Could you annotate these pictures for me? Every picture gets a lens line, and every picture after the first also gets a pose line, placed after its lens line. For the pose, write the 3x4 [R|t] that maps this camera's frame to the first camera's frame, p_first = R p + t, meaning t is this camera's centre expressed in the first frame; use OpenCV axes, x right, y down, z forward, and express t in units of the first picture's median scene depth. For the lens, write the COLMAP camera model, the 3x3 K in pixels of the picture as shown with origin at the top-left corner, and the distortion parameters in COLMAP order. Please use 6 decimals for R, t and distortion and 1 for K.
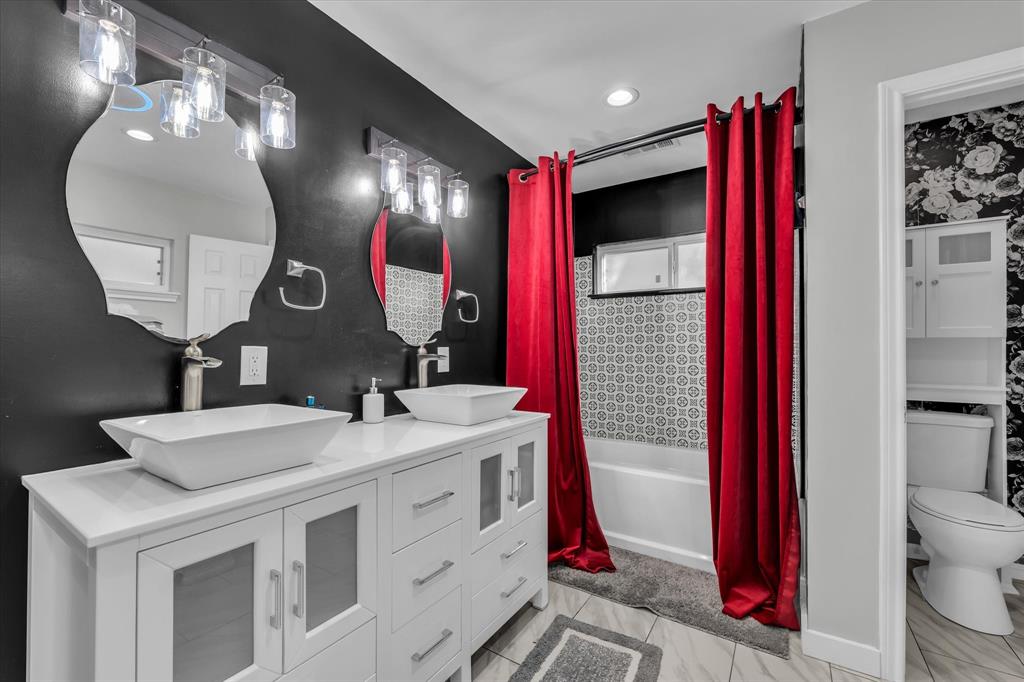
lens RADIAL K [[422.8, 0, 510.7], [0, 422.8, 340.9], [0, 0, 1]] dist [-0.009500, -0.000114]
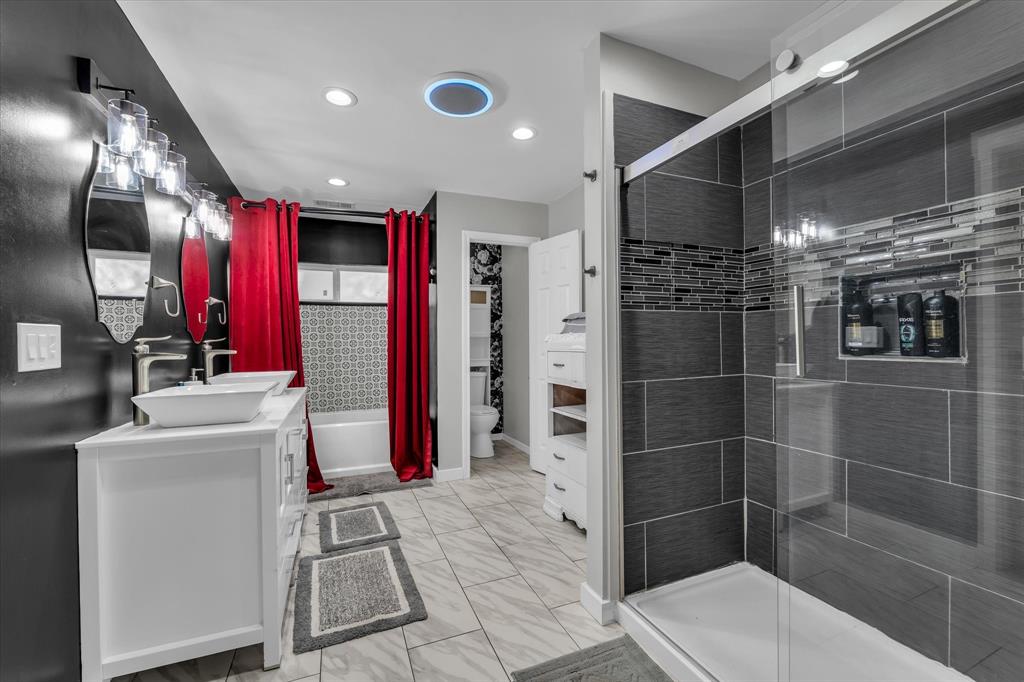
lens RADIAL K [[422.8, 0, 510.7], [0, 422.8, 340.9], [0, 0, 1]] dist [-0.009500, -0.000114]
pose [[0.565442, -0.005906, 0.824767, -0.739335], [-0.004262, 0.999940, 0.010082, -0.012246], [-0.824777, -0.009216, 0.565383, -0.457642]]
